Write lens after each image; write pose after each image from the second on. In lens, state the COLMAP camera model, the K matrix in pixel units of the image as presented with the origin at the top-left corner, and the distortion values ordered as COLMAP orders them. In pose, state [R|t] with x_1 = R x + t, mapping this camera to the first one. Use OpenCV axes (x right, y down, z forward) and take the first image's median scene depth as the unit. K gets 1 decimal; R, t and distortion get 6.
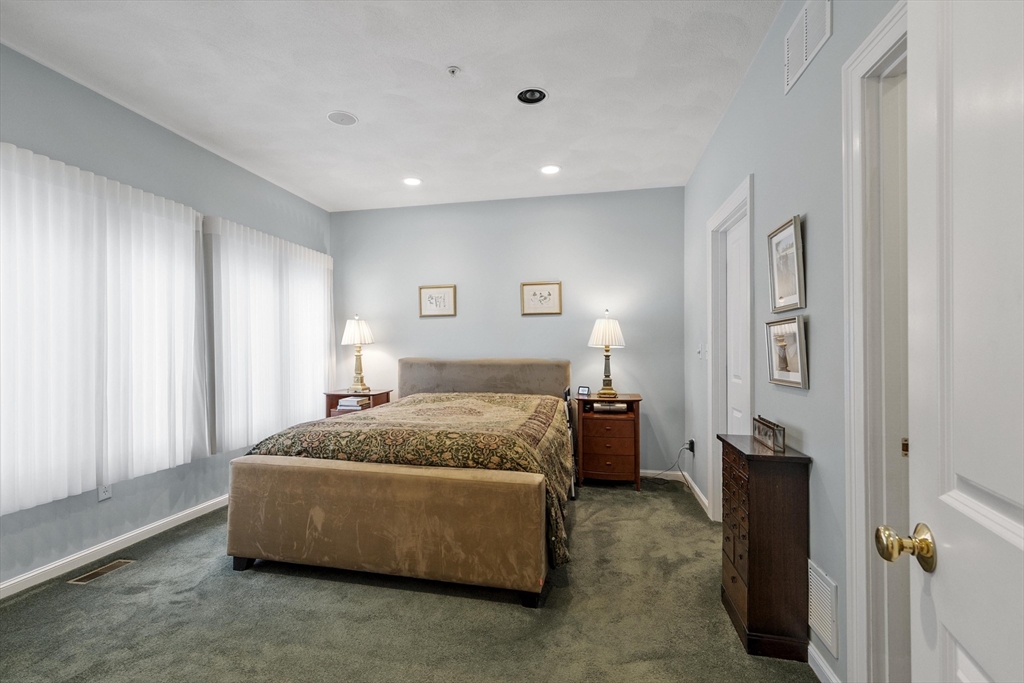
lens RADIAL K [[459.4, 0, 488.2], [0, 459.4, 346.3], [0, 0, 1]] dist [0.000147, 0.000463]
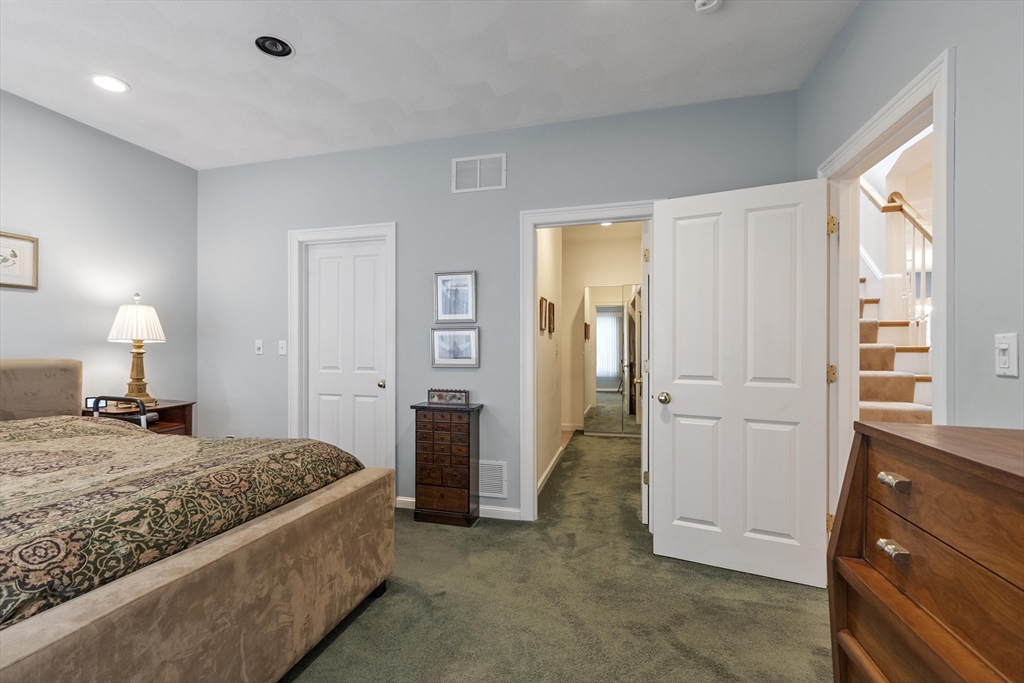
lens RADIAL K [[449.4, 0, 490.4], [0, 449.4, 347.5], [0, 0, 1]] dist [-0.001633, 0.000386]
pose [[0.069122, -0.000219, 0.997608, -0.771287], [-0.007471, 0.999972, 0.000738, 0.010156], [-0.997580, -0.007504, 0.069118, 0.594446]]
